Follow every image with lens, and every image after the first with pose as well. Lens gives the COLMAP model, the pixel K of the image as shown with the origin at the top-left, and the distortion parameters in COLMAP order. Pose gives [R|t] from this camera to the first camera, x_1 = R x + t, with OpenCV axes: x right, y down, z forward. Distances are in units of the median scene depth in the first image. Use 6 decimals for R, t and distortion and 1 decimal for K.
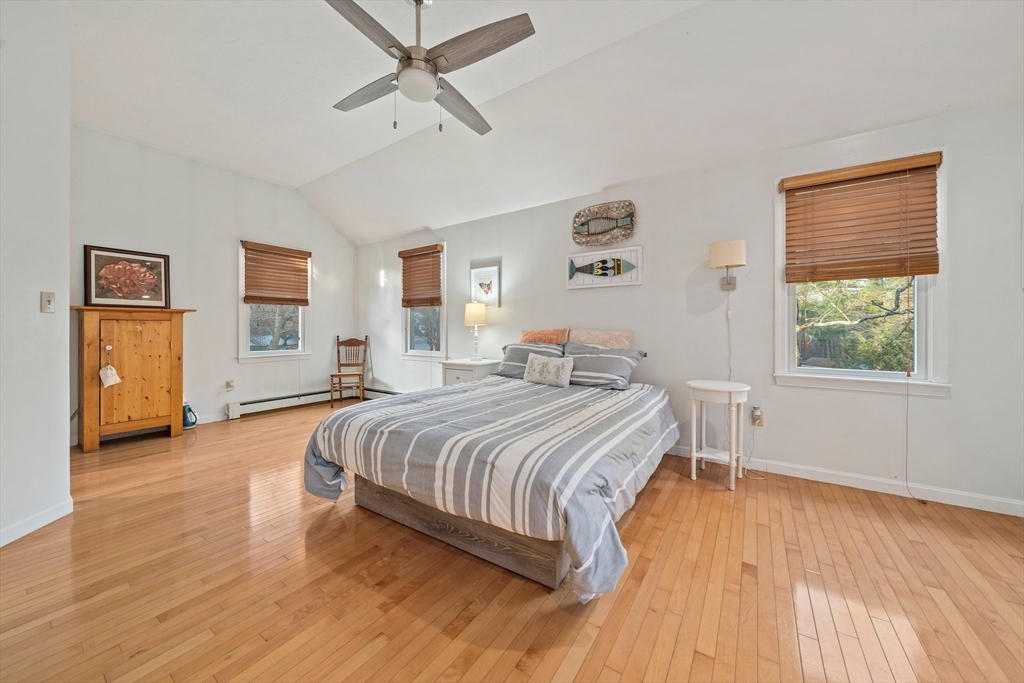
lens RADIAL K [[353.8, 0, 512.0], [0, 353.8, 327.9], [0, 0, 1]] dist [-0.011058, -0.000138]
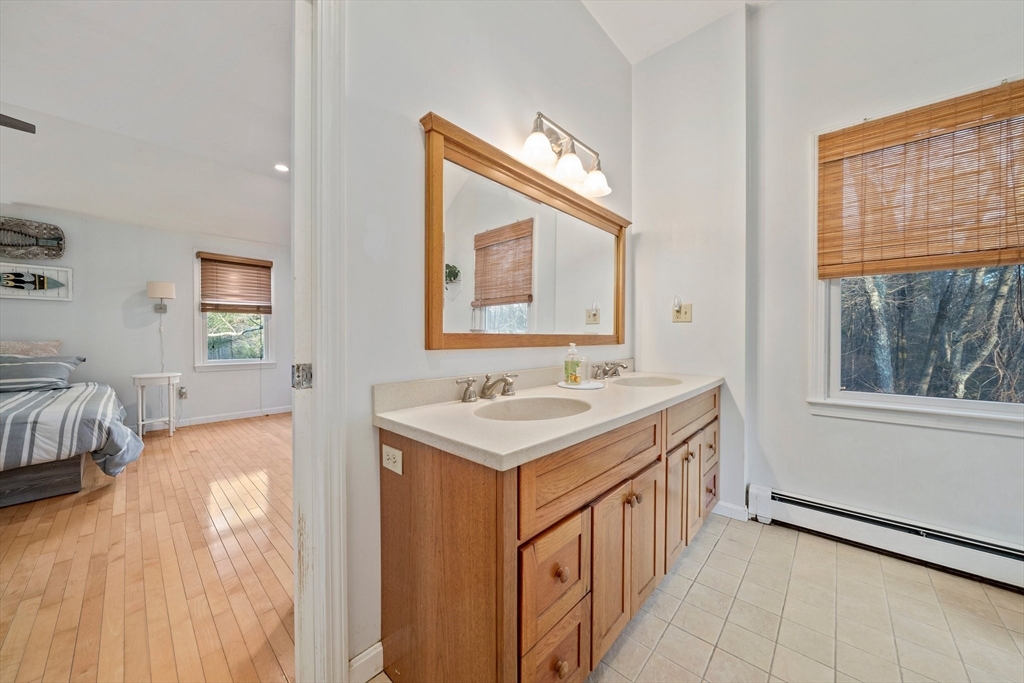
lens RADIAL K [[355.6, 0, 511.2], [0, 355.6, 340.5], [0, 0, 1]] dist [0.000455, 0.000082]
pose [[0.144421, -0.008526, 0.989480, -0.671268], [0.001802, 0.999963, 0.008353, 0.000620], [-0.989515, 0.000577, 0.144431, -0.695551]]
